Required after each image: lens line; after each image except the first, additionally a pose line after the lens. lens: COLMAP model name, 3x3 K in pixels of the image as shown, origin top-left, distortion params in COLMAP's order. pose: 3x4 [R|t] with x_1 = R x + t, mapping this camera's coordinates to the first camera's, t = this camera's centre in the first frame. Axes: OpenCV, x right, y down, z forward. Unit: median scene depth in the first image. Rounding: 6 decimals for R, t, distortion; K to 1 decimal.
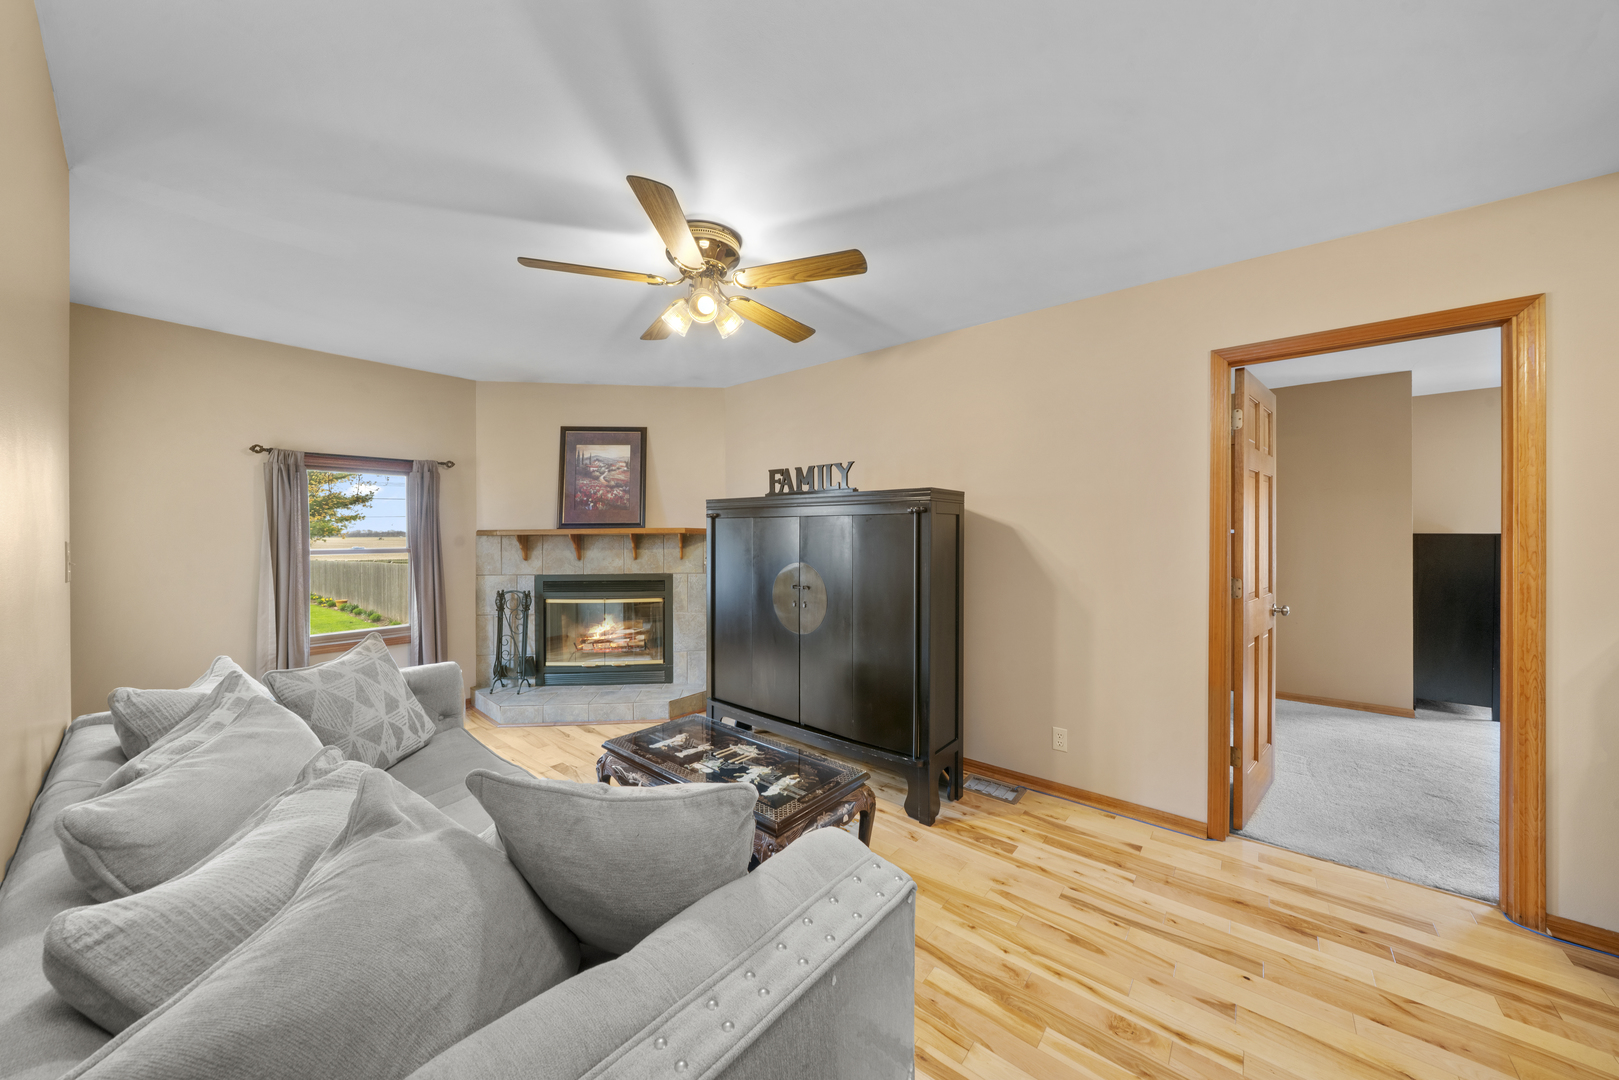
lens RADIAL K [[553.4, 0, 799.1], [0, 553.4, 534.7], [0, 0, 1]] dist [-0.012058, -0.000012]
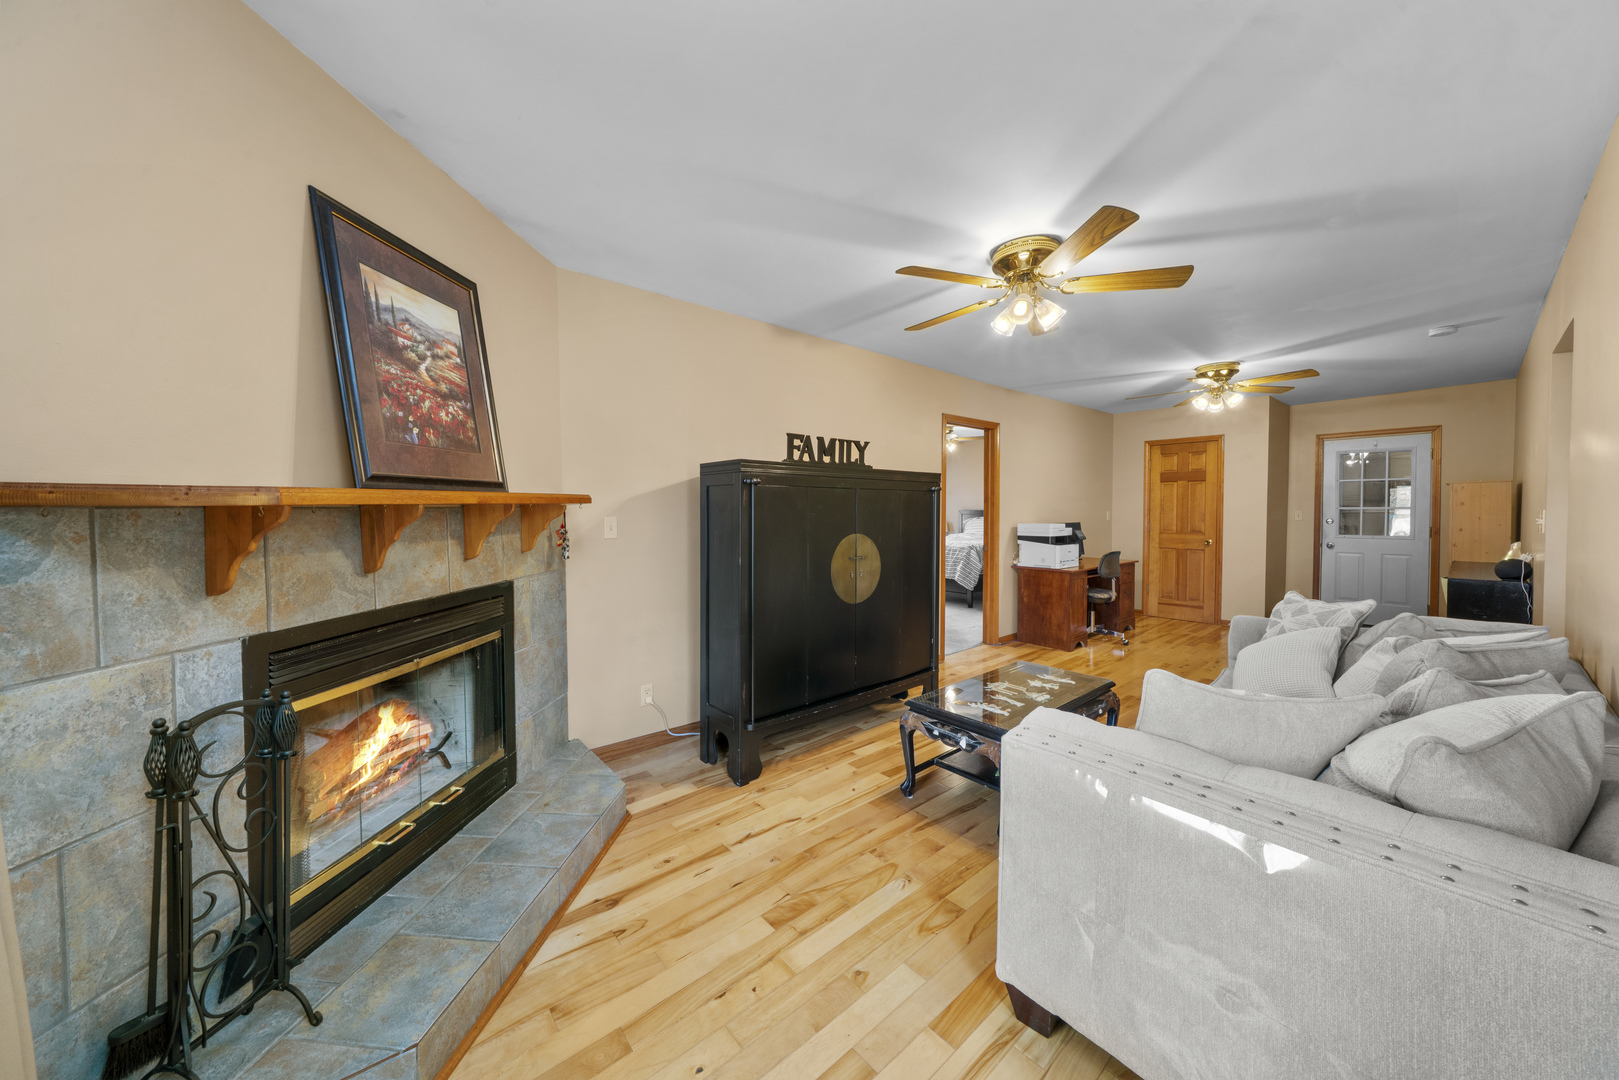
lens RADIAL K [[553.4, 0, 799.1], [0, 553.4, 534.7], [0, 0, 1]] dist [-0.012058, -0.000012]
pose [[0.181100, -0.041735, 0.982579, -0.720919], [0.004734, 0.999125, 0.041565, 0.005362], [-0.983453, -0.002876, 0.181139, 0.651996]]
